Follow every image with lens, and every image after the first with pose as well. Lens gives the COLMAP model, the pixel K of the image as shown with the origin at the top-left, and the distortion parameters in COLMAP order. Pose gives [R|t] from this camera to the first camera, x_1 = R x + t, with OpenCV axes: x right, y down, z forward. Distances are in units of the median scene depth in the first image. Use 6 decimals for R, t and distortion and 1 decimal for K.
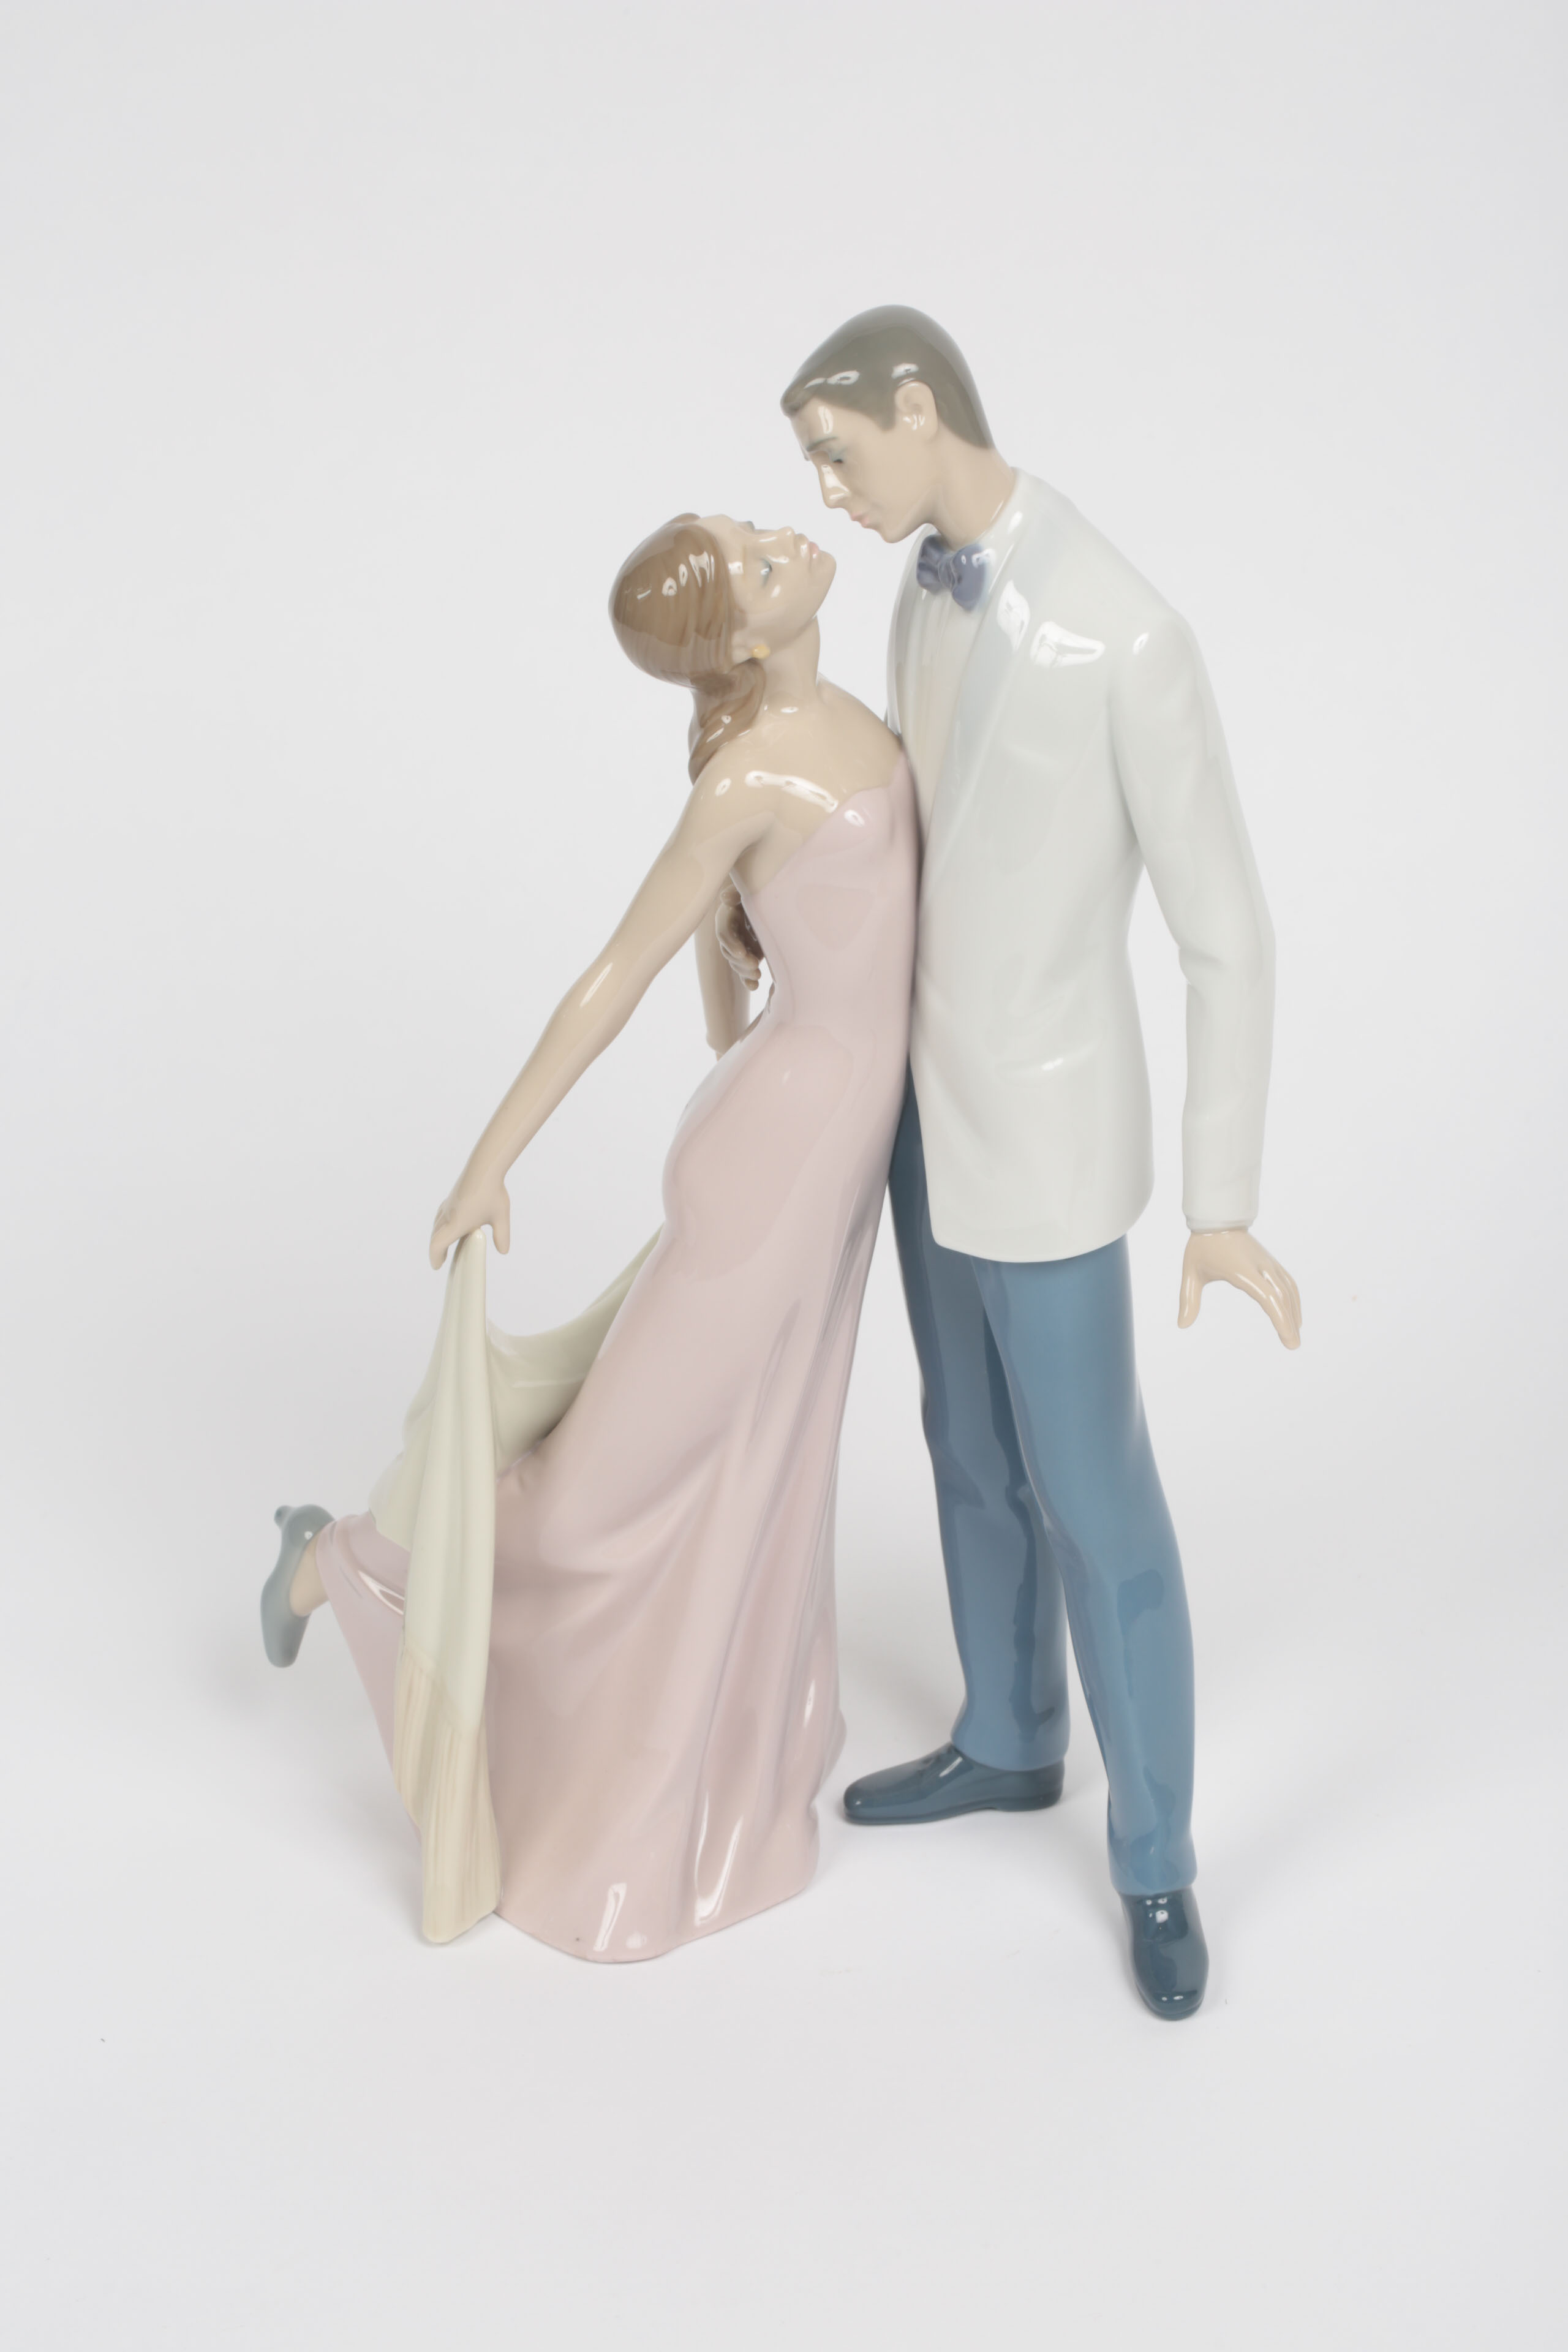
lens RADIAL K [[6855.8, 0, 784.0], [0, 6855.8, 1176.0], [0, 0, 1]] dist [-0.469260, 0.154233]
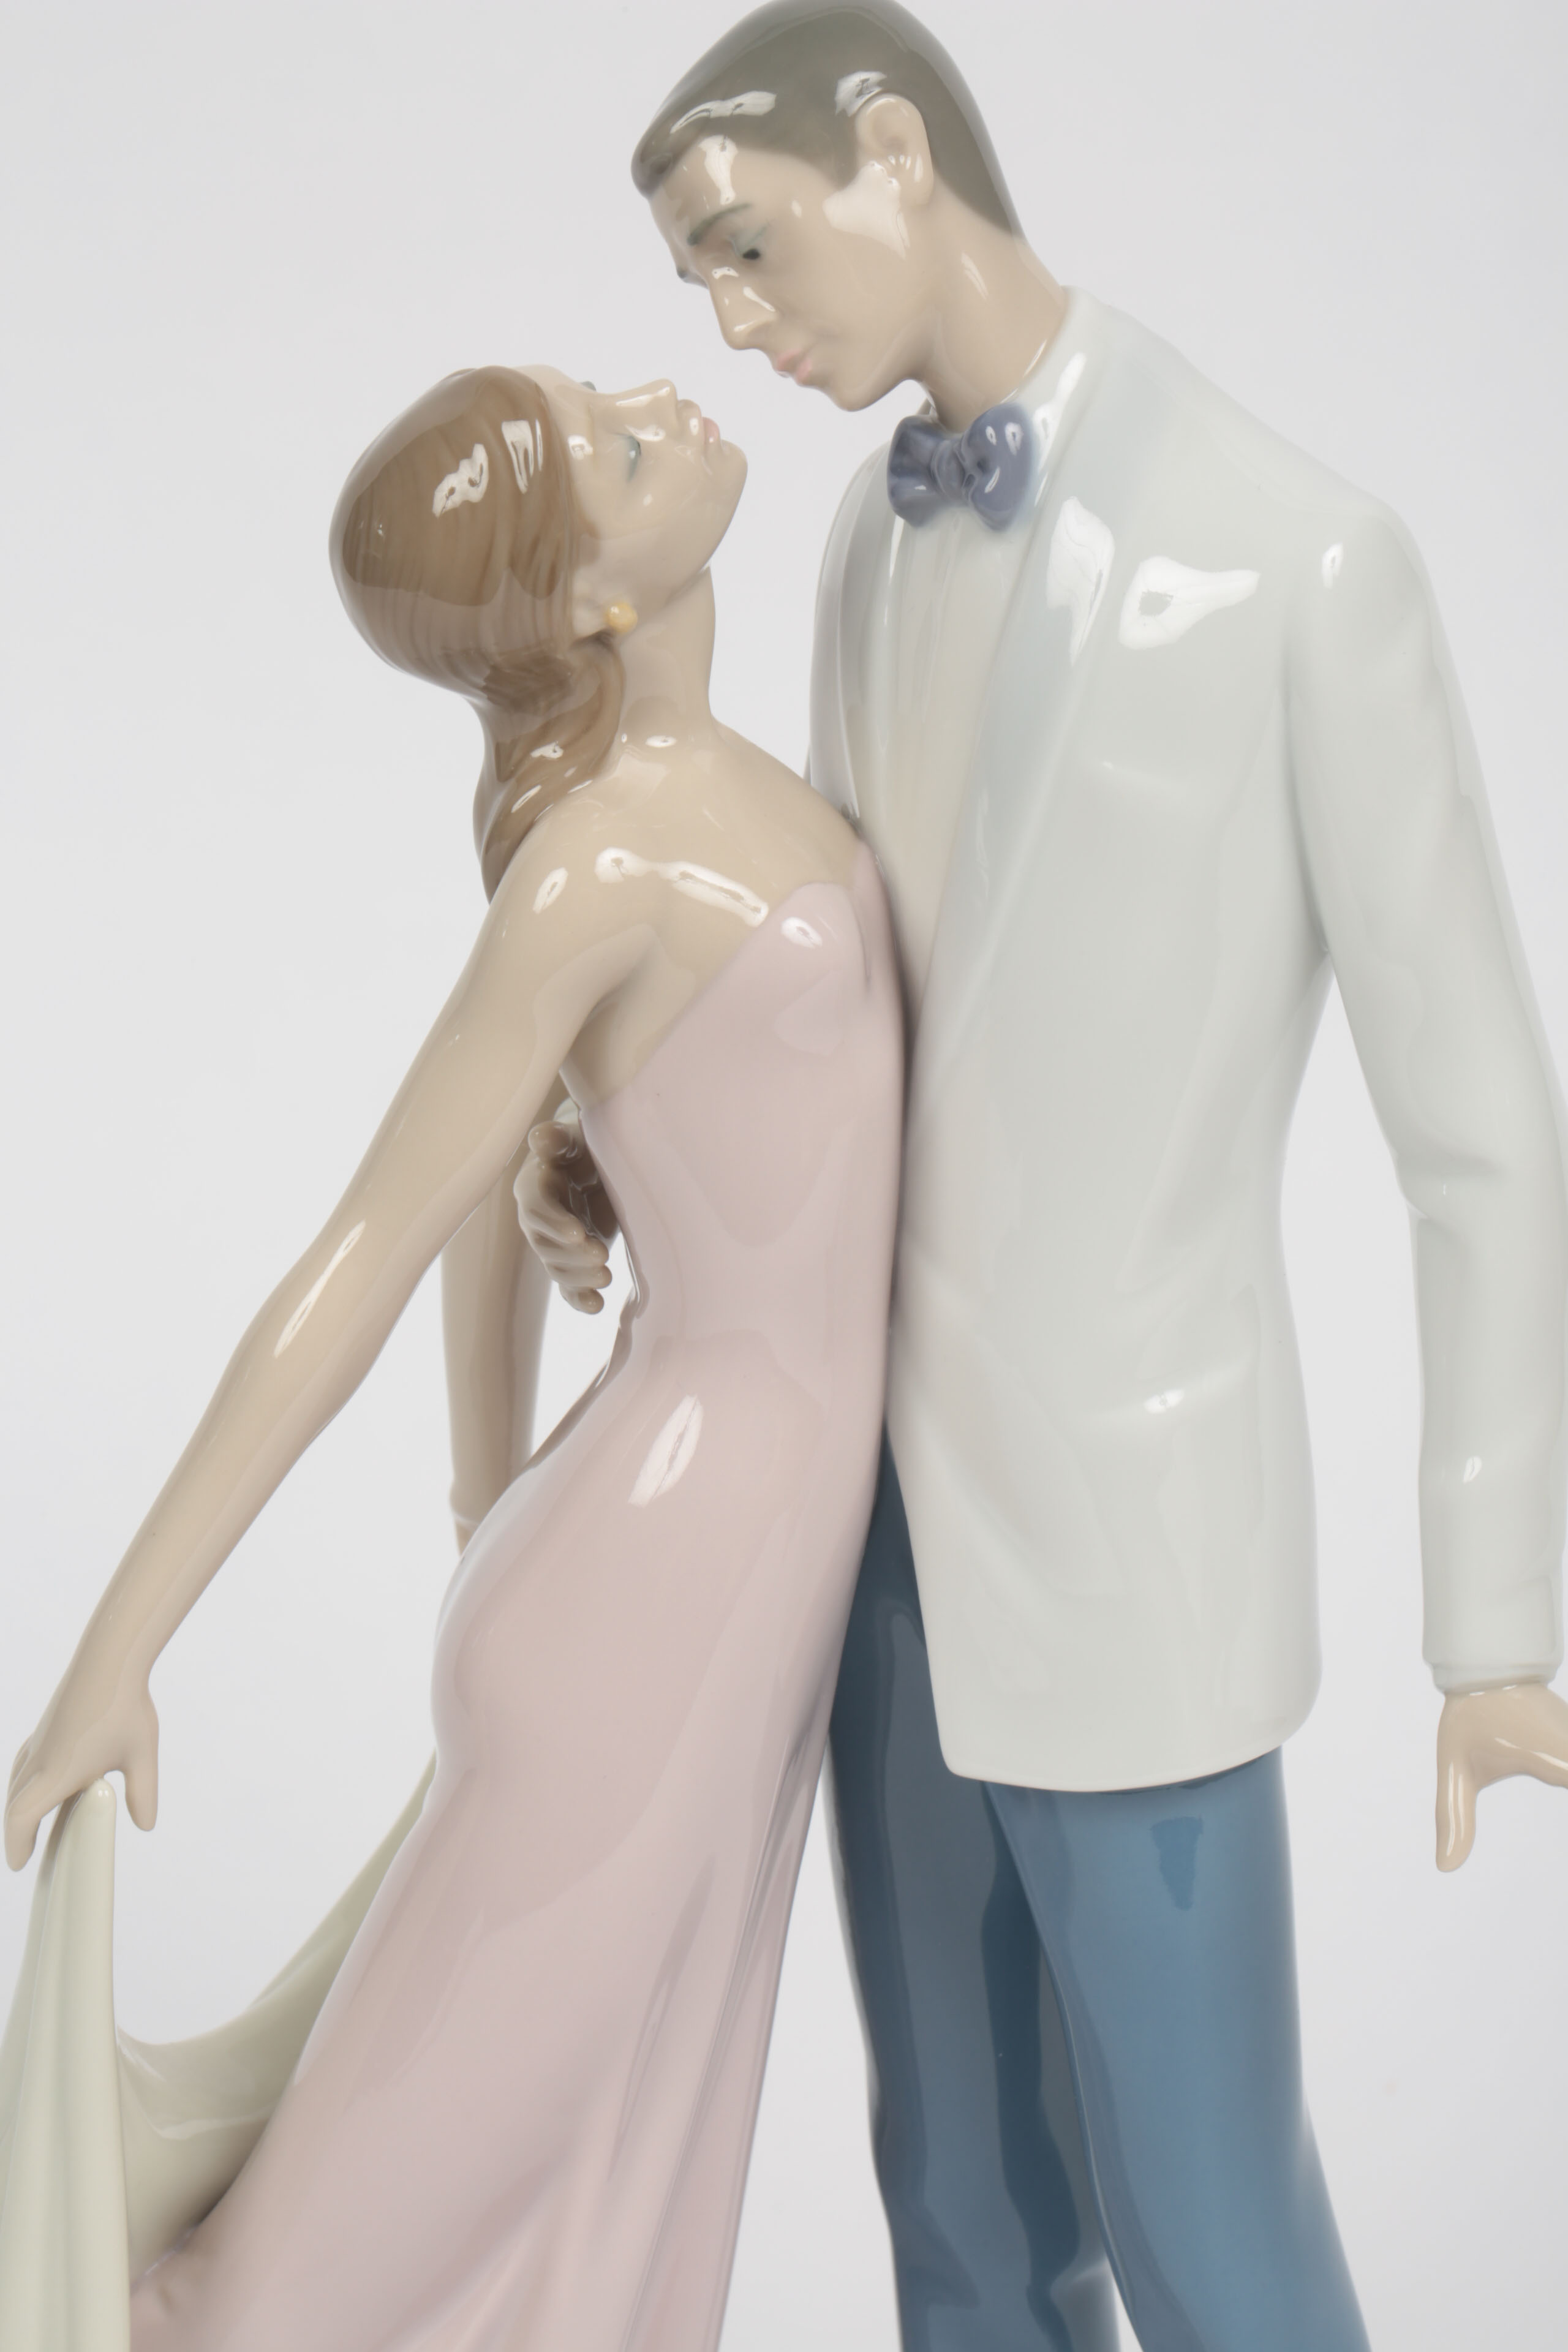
lens RADIAL K [[6932.0, 0, 784.0], [0, 6932.0, 1176.0], [0, 0, 1]] dist [0.042254, 0.062031]
pose [[0.989125, -0.034385, 0.143001, -0.069765], [0.063498, 0.976841, -0.204325, 0.077899], [-0.132664, 0.211183, 0.968402, 0.478534]]
